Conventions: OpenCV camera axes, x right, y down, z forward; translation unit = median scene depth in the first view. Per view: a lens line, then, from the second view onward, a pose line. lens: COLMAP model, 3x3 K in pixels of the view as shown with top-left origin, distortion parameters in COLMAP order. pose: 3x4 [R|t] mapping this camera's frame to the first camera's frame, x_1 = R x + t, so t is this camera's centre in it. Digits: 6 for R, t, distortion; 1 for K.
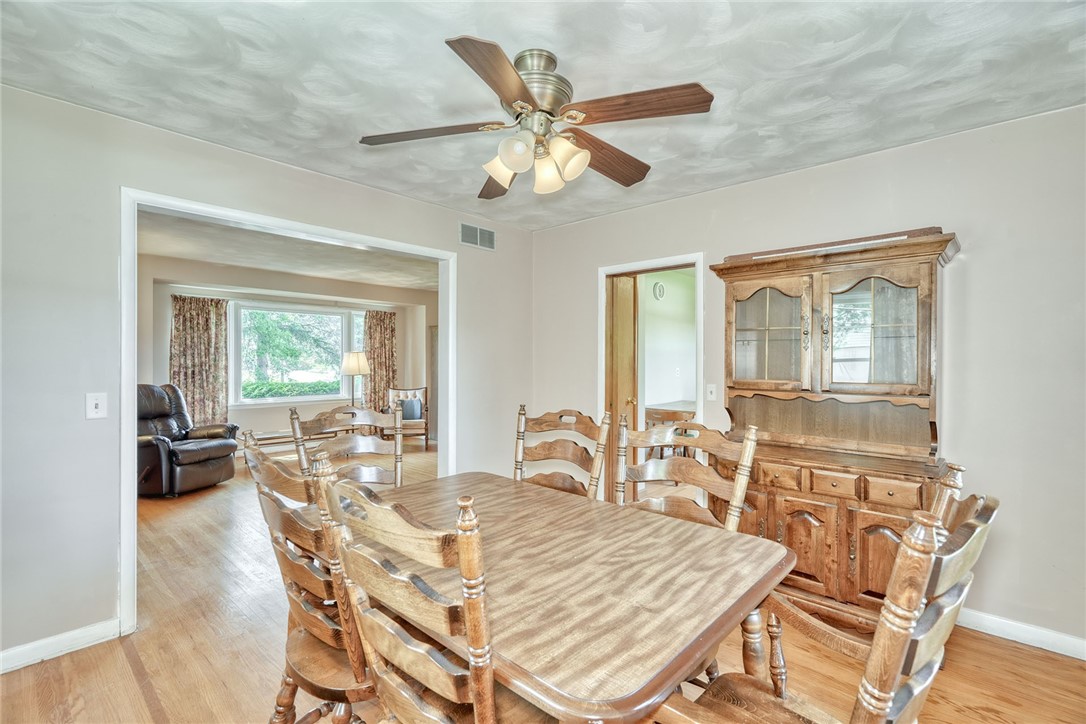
lens RADIAL K [[499.8, 0, 539.5], [0, 499.8, 365.3], [0, 0, 1]] dist [-0.002059, 0.002557]
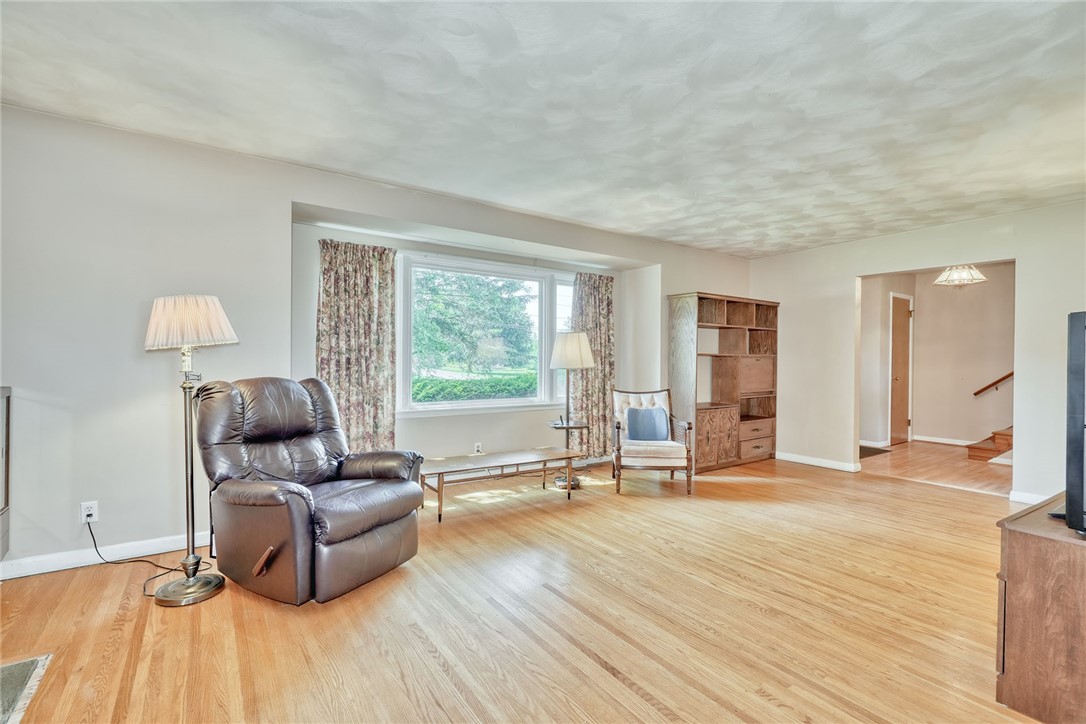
lens RADIAL K [[499.8, 0, 537.7], [0, 499.8, 367.2], [0, 0, 1]] dist [-0.002059, 0.002557]
pose [[0.973317, 0.007184, -0.229350, -0.304385], [-0.006975, 0.999974, 0.001721, 0.019596], [0.229357, -0.000075, 0.973342, 0.424569]]
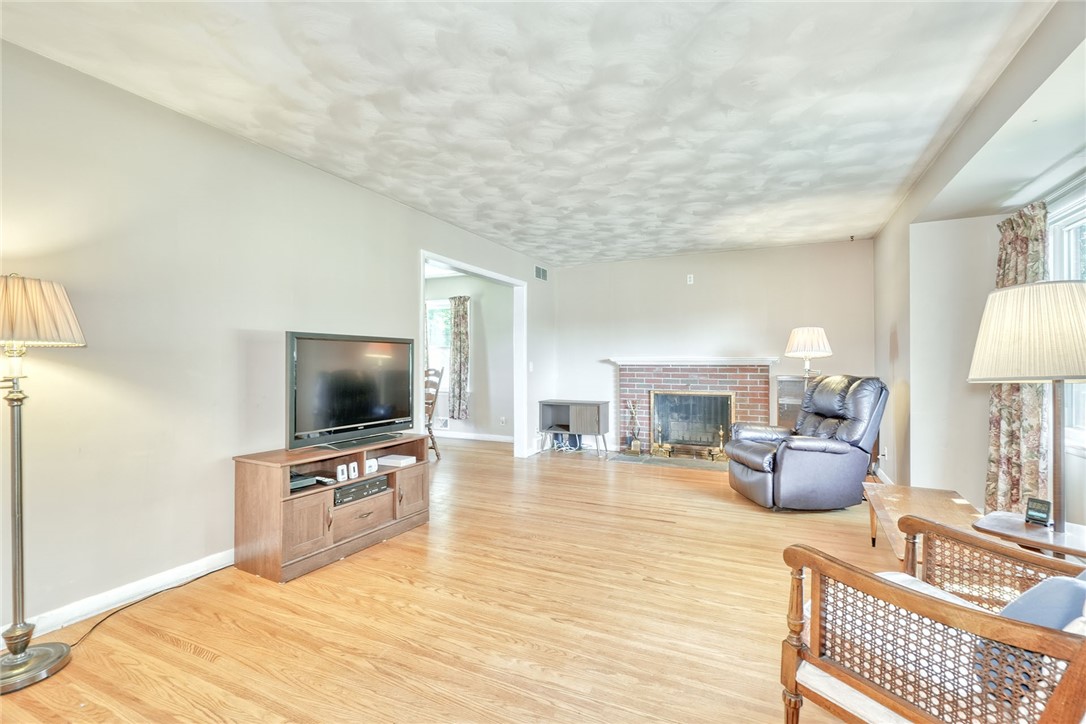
lens RADIAL K [[499.8, 0, 543.2], [0, 499.8, 362.4], [0, 0, 1]] dist [-0.002059, 0.002557]
pose [[-0.956001, -0.002573, -0.293354, -0.002211], [-0.006276, 0.999912, 0.011683, 0.007670], [0.293298, 0.013010, -0.955933, 1.638854]]
